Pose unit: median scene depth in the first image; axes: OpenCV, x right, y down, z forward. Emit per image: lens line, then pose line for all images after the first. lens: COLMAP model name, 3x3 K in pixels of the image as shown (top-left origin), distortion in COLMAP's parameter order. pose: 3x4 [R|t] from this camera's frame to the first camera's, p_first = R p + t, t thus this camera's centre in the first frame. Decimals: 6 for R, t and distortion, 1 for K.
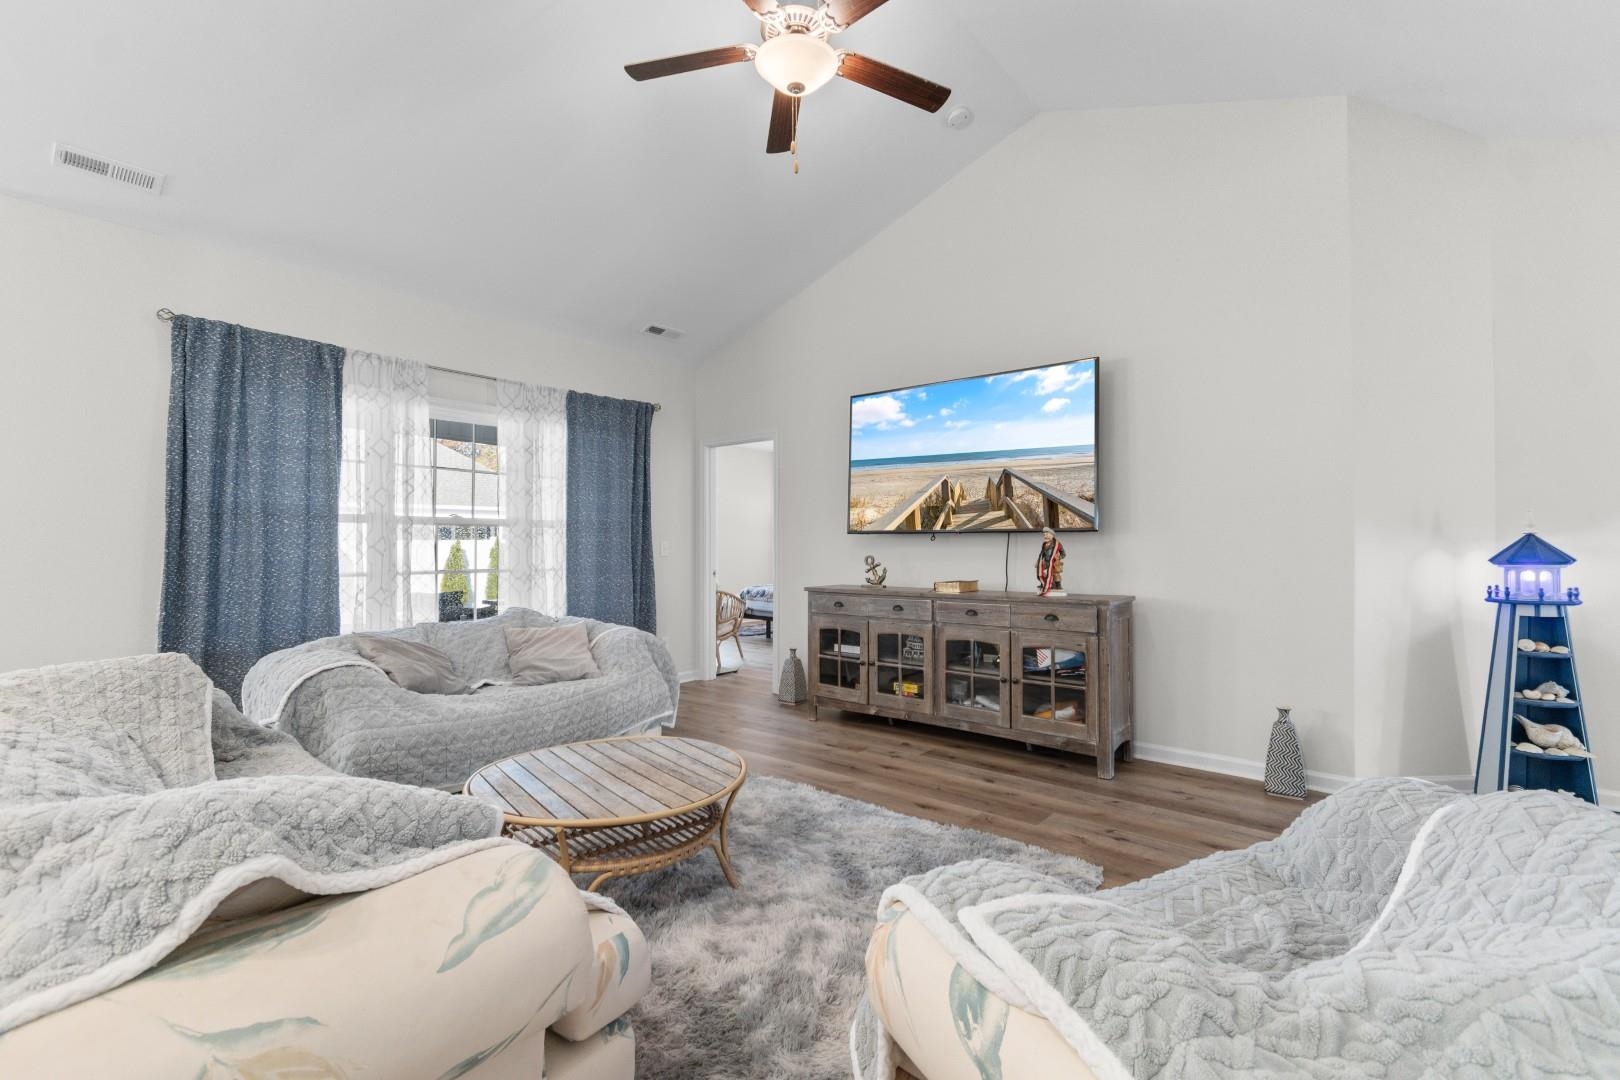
lens RADIAL K [[721.8, 0, 809.9], [0, 721.8, 536.6], [0, 0, 1]] dist [-0.002656, 0.000182]
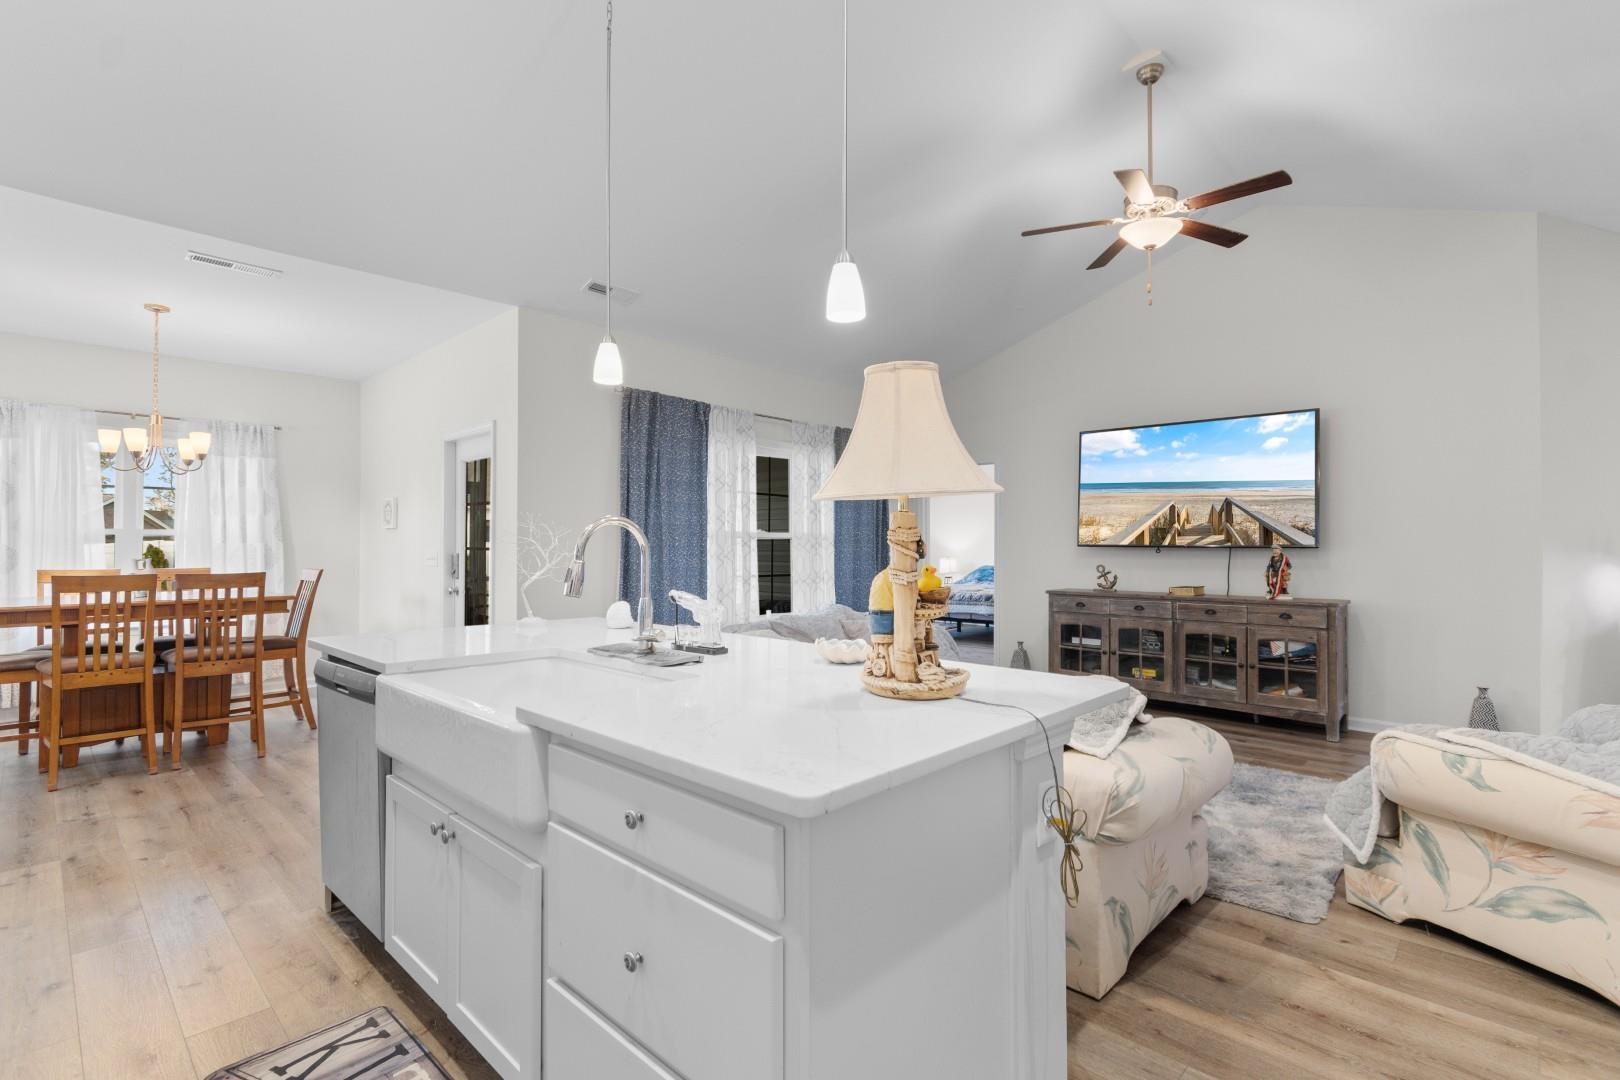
lens RADIAL K [[778.3, 0, 773.1], [0, 778.3, 529.0], [0, 0, 1]] dist [-0.005928, -0.000832]
pose [[0.998197, 0.003688, -0.059915, -0.450748], [-0.003846, 0.999989, -0.002520, -0.033420], [0.059905, 0.002746, 0.998200, -0.396140]]
